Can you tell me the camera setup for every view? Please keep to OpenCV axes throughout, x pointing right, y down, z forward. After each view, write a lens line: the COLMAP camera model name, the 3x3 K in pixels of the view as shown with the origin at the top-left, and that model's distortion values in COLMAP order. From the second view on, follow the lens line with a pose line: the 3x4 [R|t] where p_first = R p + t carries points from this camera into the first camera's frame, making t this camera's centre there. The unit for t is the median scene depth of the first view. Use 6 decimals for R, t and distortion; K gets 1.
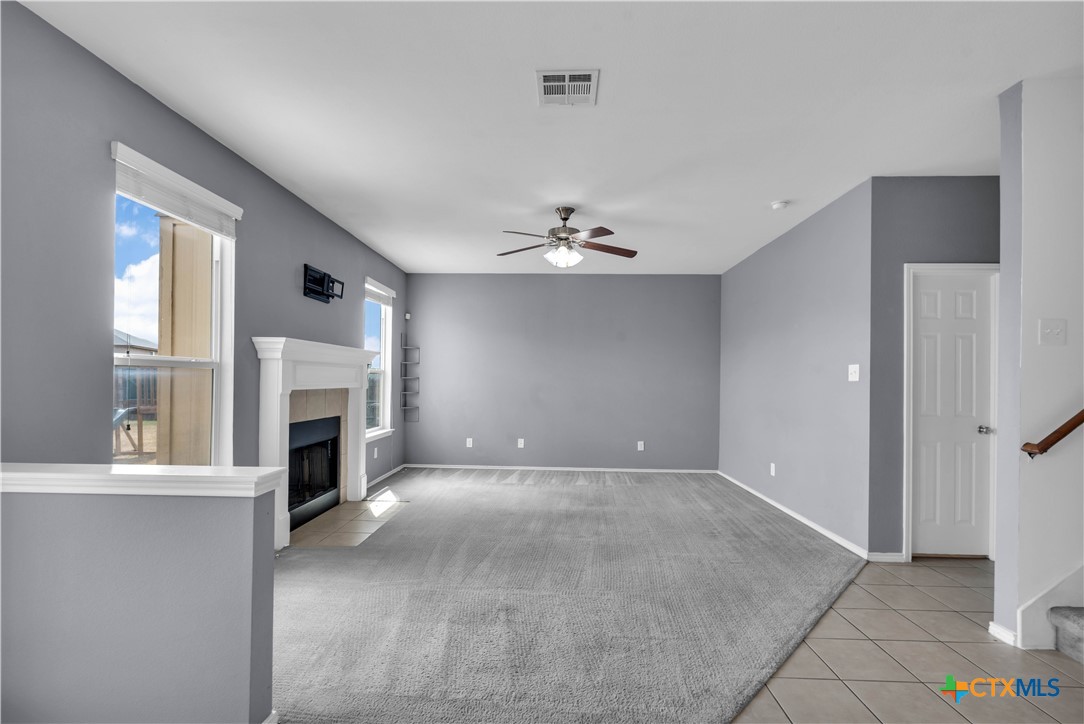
lens RADIAL K [[492.3, 0, 540.2], [0, 492.3, 374.0], [0, 0, 1]] dist [0.003370, -0.000138]
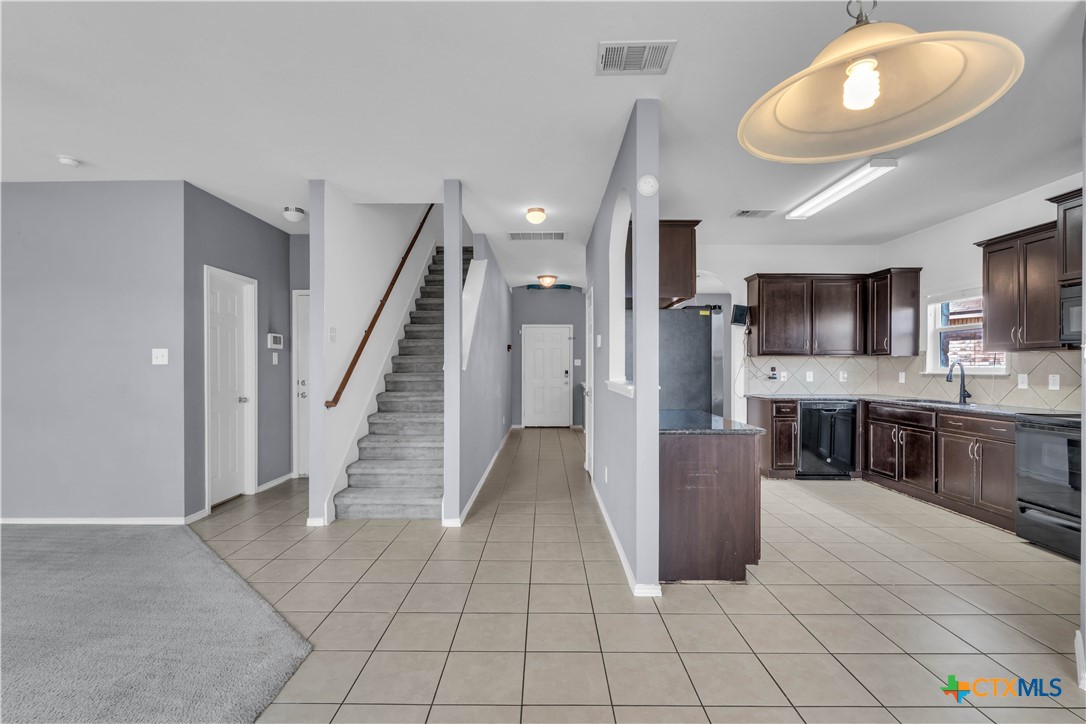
lens RADIAL K [[493.2, 0, 541.2], [0, 493.2, 364.4], [0, 0, 1]] dist [0.003370, -0.000138]
pose [[-0.027835, -0.008526, 0.999576, -0.471953], [-0.009467, 0.999921, 0.008265, -0.002299], [-0.999568, -0.009233, -0.027914, 0.226817]]
